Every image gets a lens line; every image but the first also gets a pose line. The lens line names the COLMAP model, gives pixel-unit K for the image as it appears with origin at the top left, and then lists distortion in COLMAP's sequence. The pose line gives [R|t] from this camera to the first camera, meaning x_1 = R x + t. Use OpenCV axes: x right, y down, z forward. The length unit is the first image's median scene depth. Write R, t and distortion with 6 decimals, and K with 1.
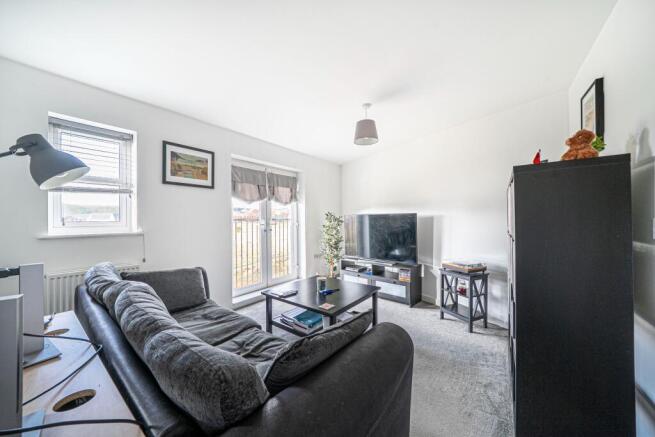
lens RADIAL K [[235.4, 0, 324.3], [0, 235.4, 218.5], [0, 0, 1]] dist [-0.016989, -0.000119]
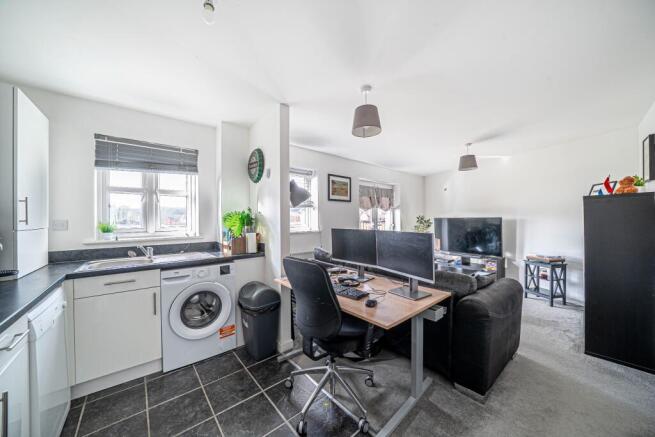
lens RADIAL K [[228.1, 0, 325.4], [0, 228.1, 218.6], [0, 0, 1]] dist [-0.016304, 0.000293]
pose [[0.977670, -0.001364, -0.210142, -0.338671], [0.002126, 0.999992, 0.003399, -0.026111], [0.210135, -0.003770, 0.977665, -0.483847]]
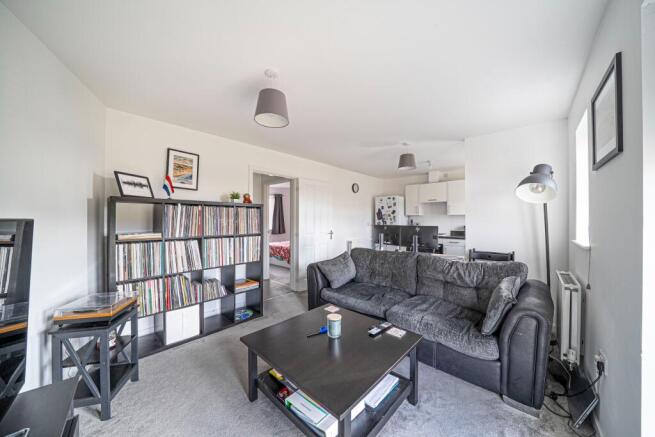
lens RADIAL K [[228.1, 0, 325.4], [0, 228.1, 218.6], [0, 0, 1]] dist [-0.016304, 0.000293]
pose [[-0.996683, 0.005864, 0.081167, -0.033936], [0.005394, 0.999967, -0.006011, -0.022308], [-0.081199, -0.005553, -0.996682, 1.456440]]
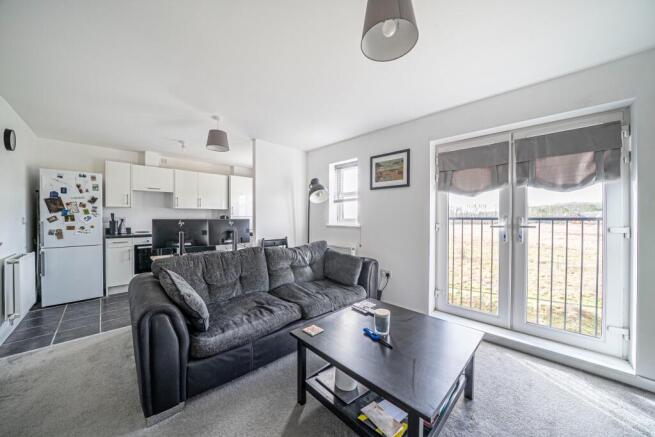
lens RADIAL K [[228.1, 0, 325.4], [0, 228.1, 218.6], [0, 0, 1]] dist [-0.016304, 0.000293]
pose [[-0.132352, 0.012557, -0.991123, 0.541595], [0.000586, 0.999921, 0.012590, -0.004224], [0.991203, 0.001085, -0.132349, 0.816090]]
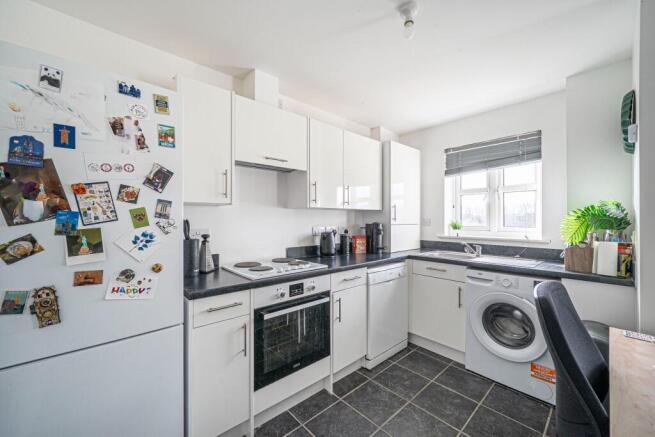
lens RADIAL K [[257.2, 0, 327.5], [0, 257.2, 218.5], [0, 0, 1]] dist [-0.001580, -0.000321]
pose [[-0.179775, 0.002363, -0.983705, -0.115404], [0.002969, 0.999994, 0.001859, -0.024603], [0.983703, -0.002586, -0.179781, -0.216768]]
